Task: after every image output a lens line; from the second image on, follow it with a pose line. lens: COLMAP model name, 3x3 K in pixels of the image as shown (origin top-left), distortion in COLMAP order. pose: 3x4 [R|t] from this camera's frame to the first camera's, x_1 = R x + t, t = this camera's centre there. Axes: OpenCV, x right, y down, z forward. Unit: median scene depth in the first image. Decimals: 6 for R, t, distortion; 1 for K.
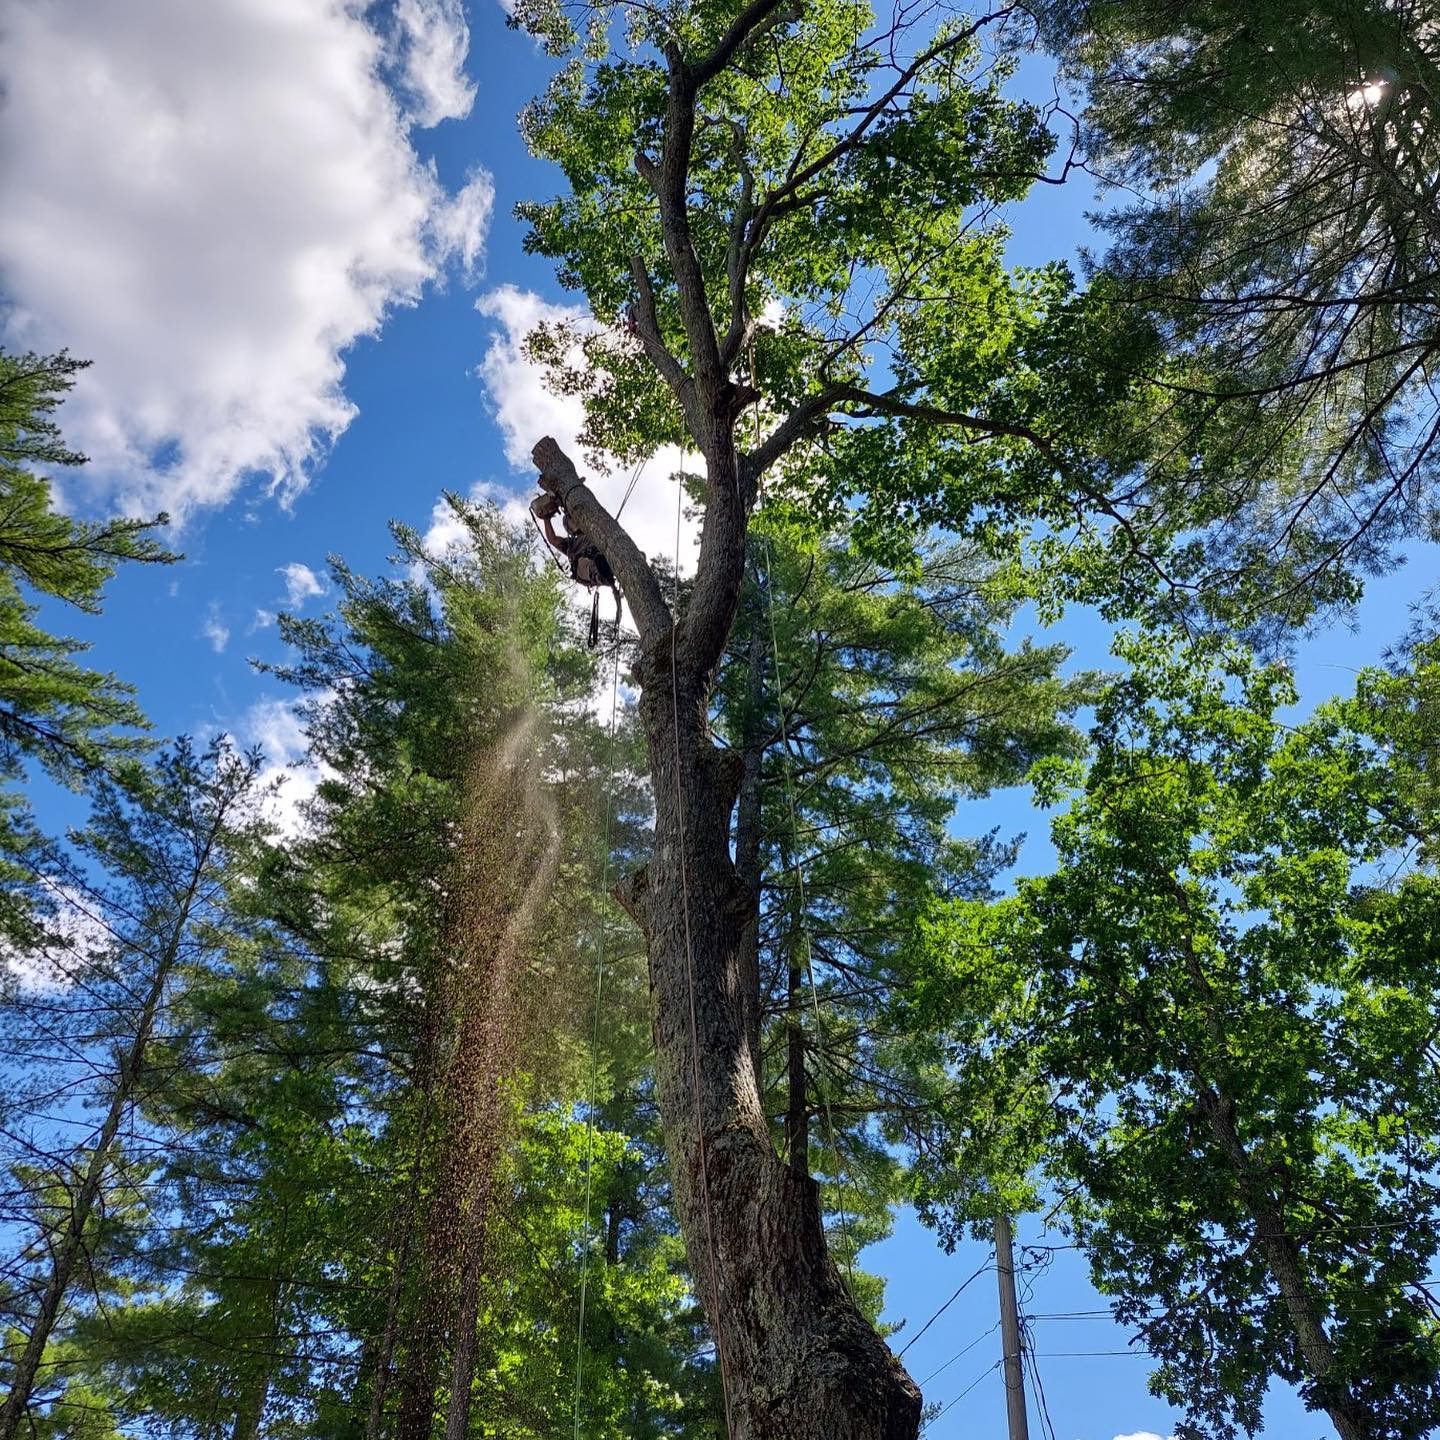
lens RADIAL K [[1383.6, 0, 719.7], [0, 1383.6, 738.1], [0, 0, 1]] dist [0.123221, -0.227186]
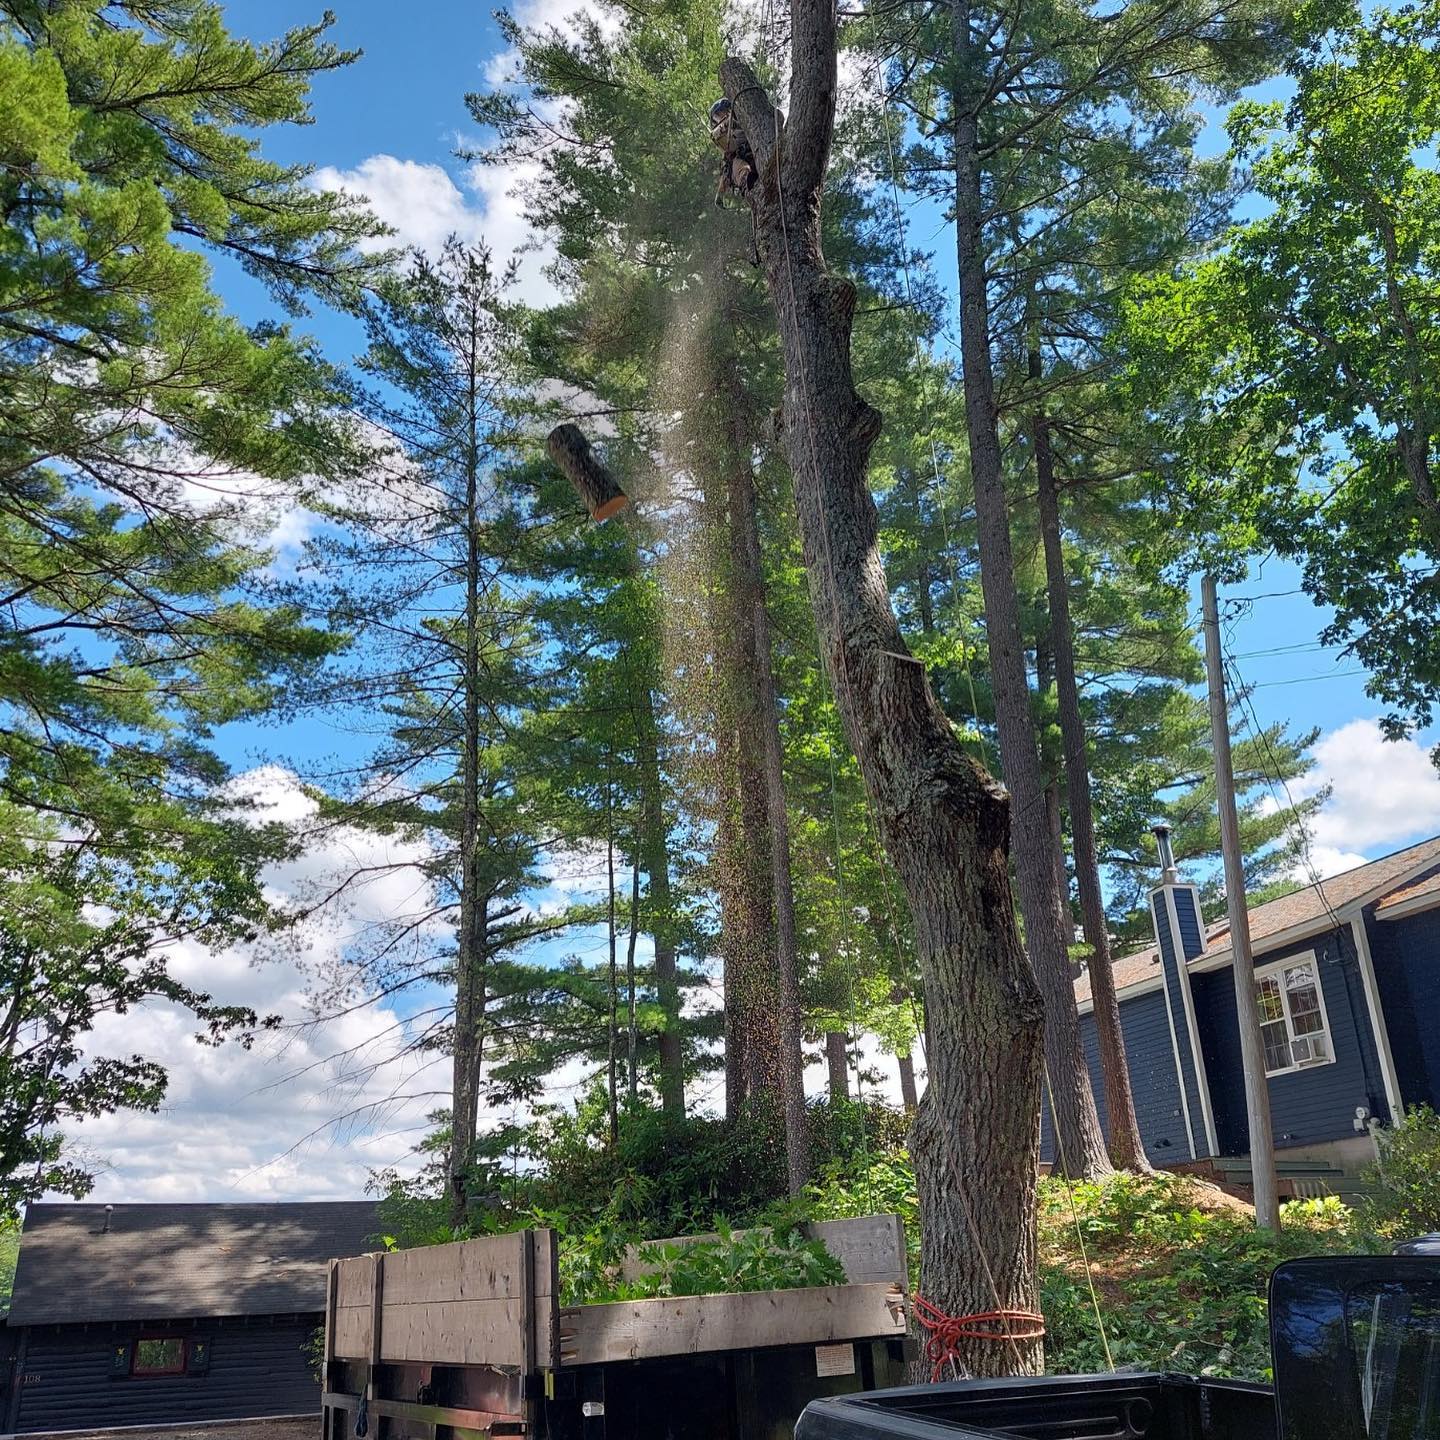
lens RADIAL K [[1383.6, 0, 719.7], [0, 1383.6, 738.1], [0, 0, 1]] dist [0.123221, -0.227186]
pose [[0.956426, -0.141103, -0.255617, 0.079266], [0.238631, 0.882225, 0.405874, -0.075942], [0.168241, -0.449186, 0.877455, -0.086503]]
